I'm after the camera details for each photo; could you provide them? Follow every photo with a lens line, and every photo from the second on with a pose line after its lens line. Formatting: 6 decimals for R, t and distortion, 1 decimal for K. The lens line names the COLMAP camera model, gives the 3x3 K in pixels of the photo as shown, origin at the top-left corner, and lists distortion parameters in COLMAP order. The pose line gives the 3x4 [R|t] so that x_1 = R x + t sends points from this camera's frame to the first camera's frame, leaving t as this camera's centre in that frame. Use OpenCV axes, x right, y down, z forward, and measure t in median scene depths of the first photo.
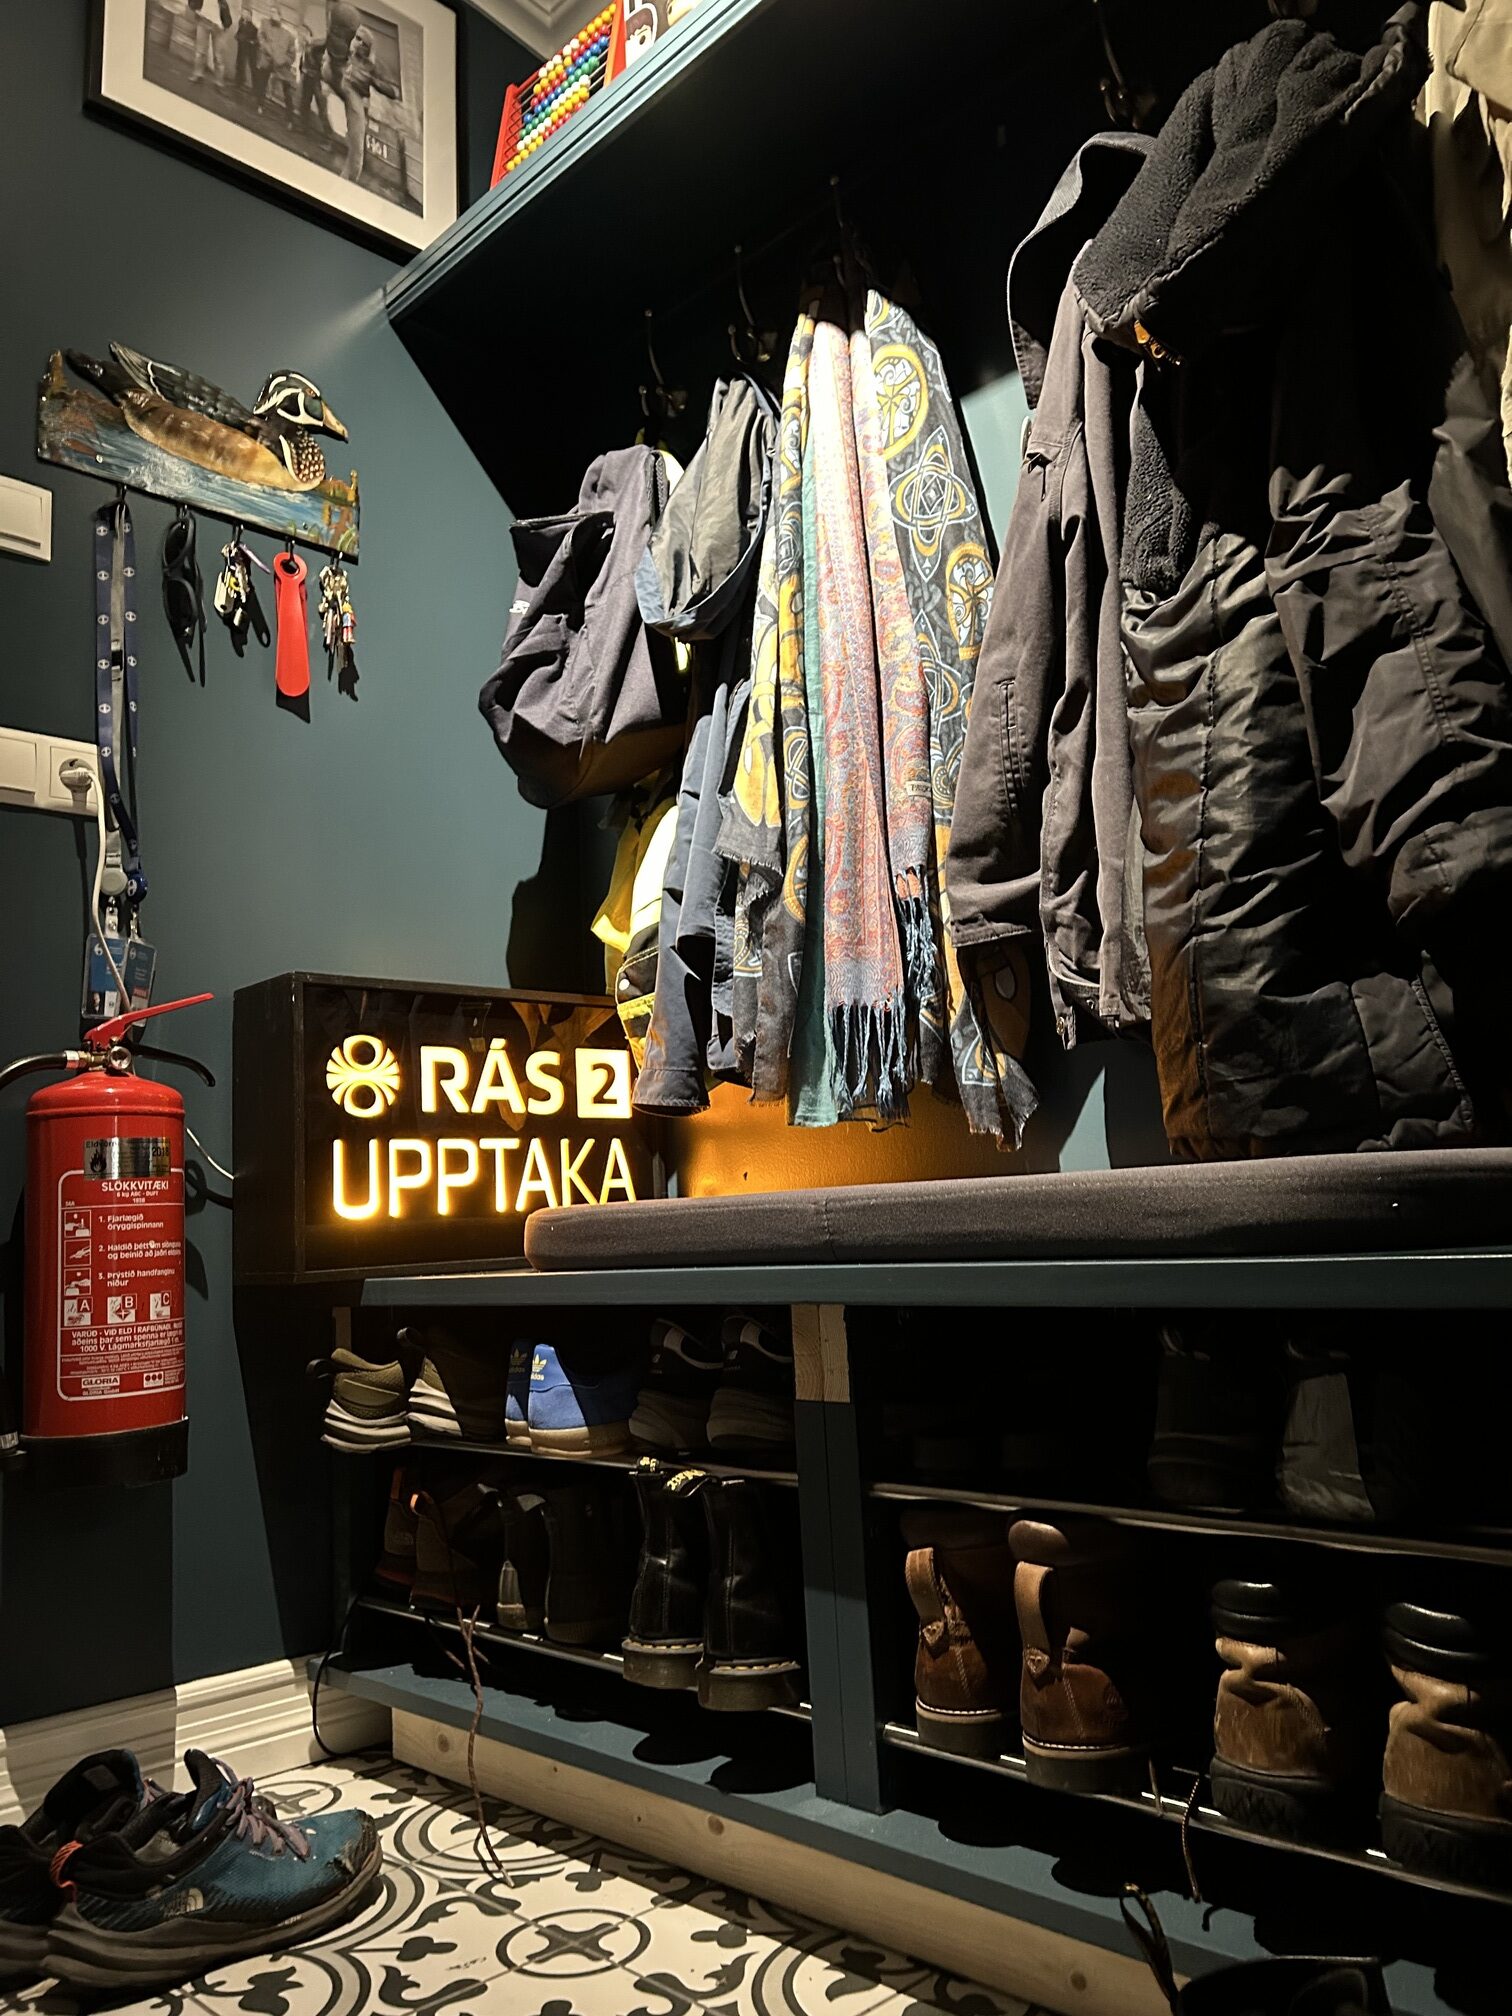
lens RADIAL K [[1535.1, 0, 749.5], [0, 1535.1, 1015.5], [0, 0, 1]] dist [0.053212, -0.062011]
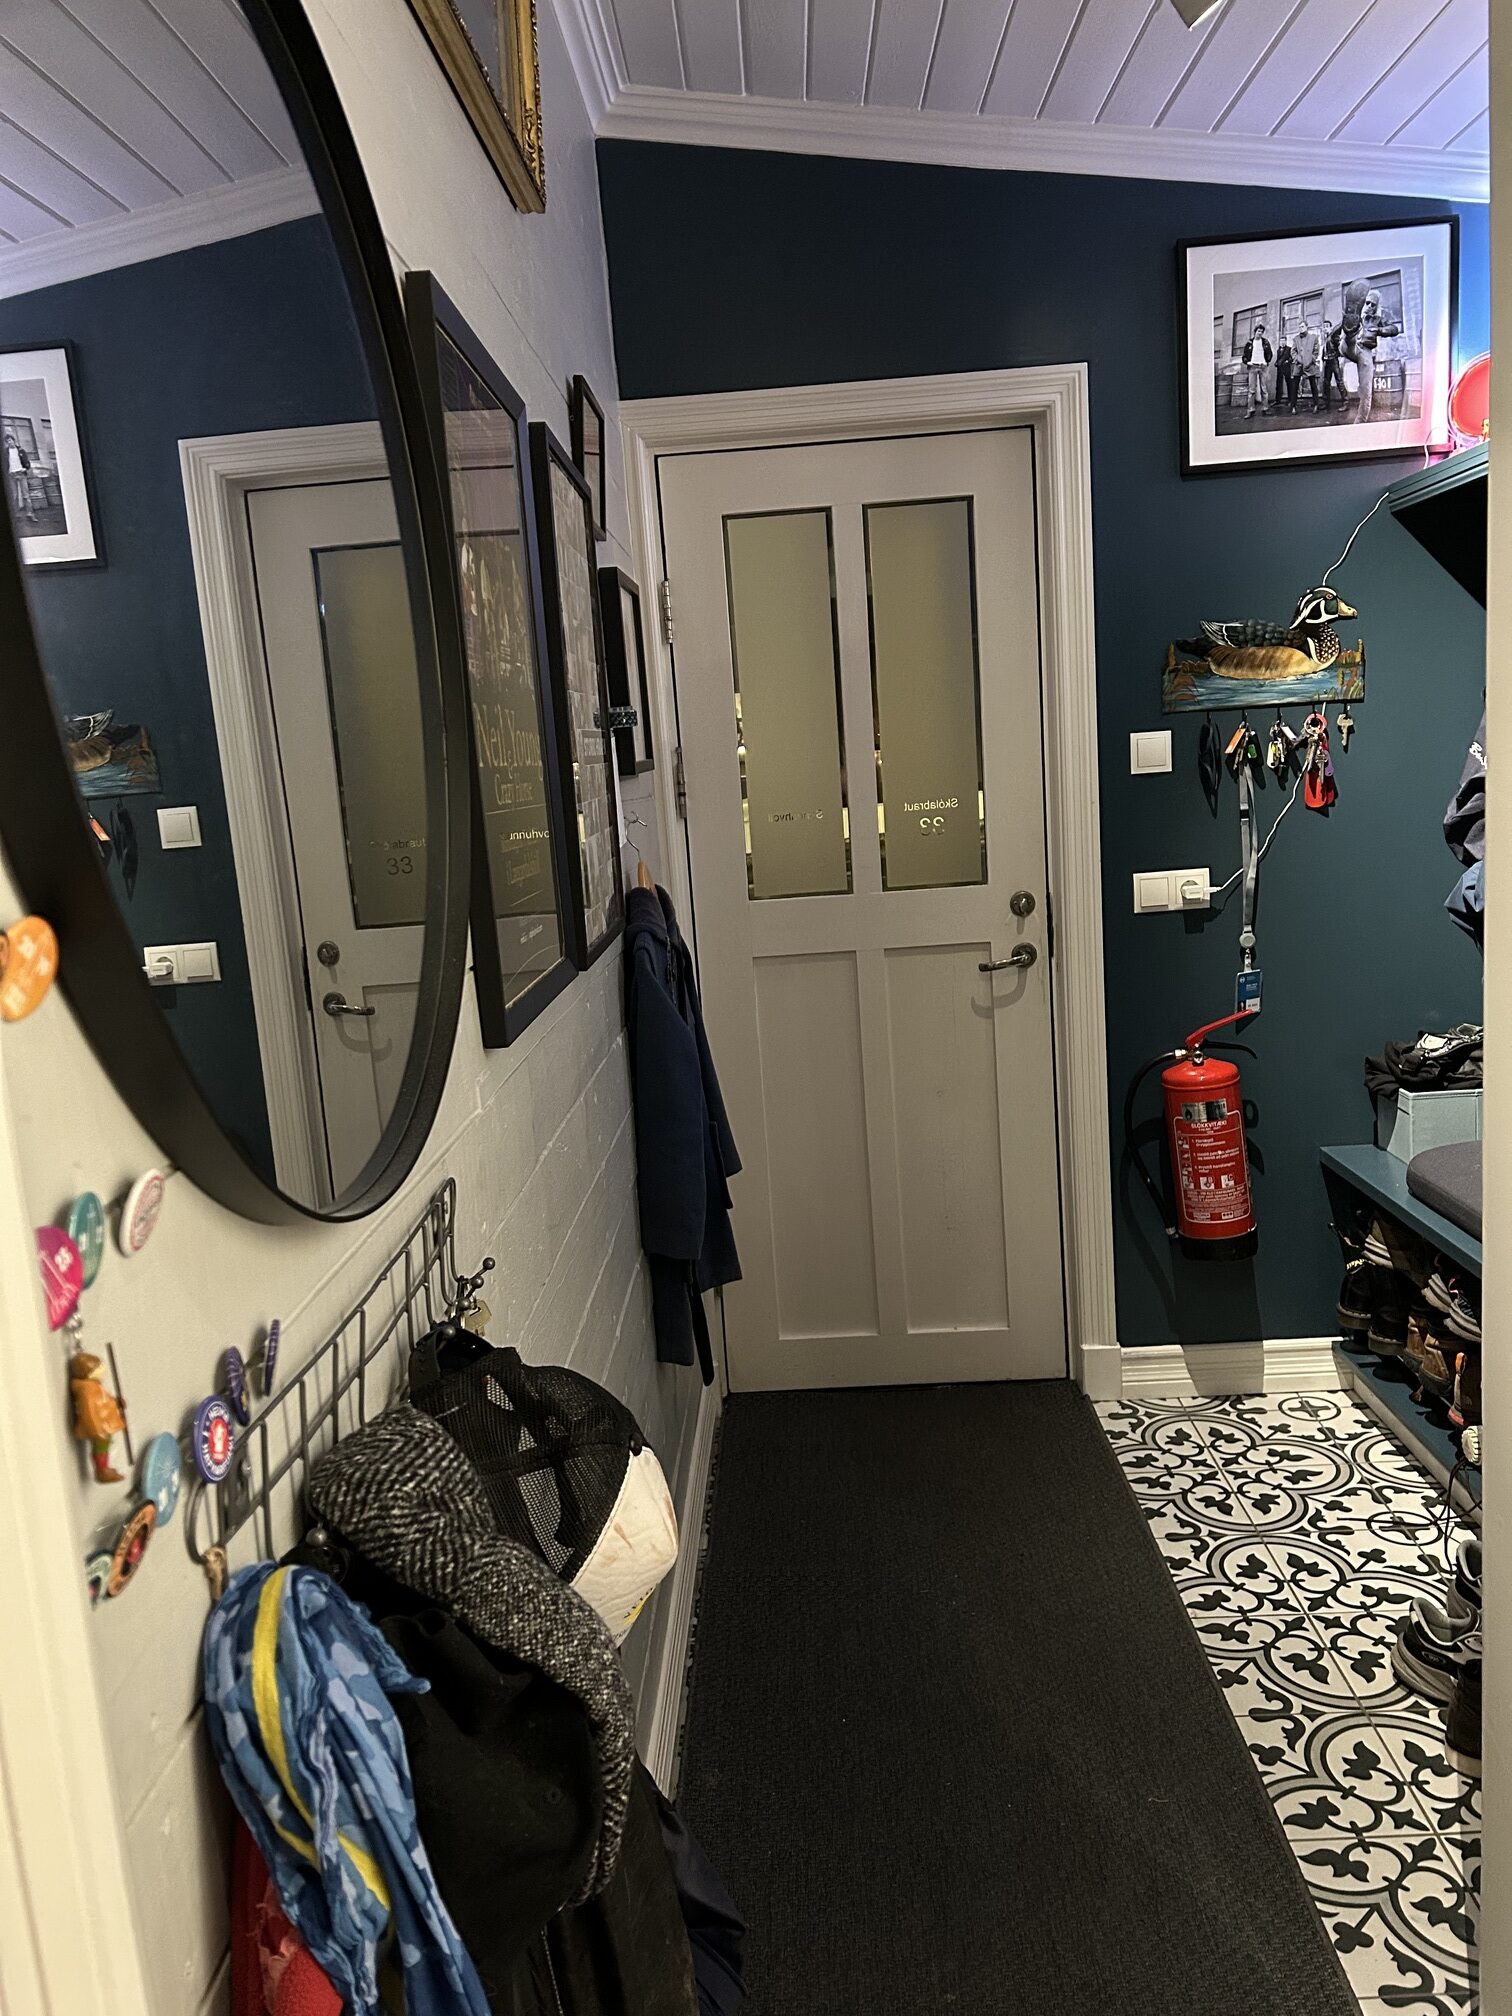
lens RADIAL K [[1535.1, 0, 749.5], [0, 1535.1, 1015.5], [0, 0, 1]] dist [0.053212, -0.062011]
pose [[0.710352, 0.108255, -0.695472, 0.552769], [0.134820, 0.948877, 0.285404, -0.683545], [0.690814, -0.296501, 0.659442, -0.704714]]
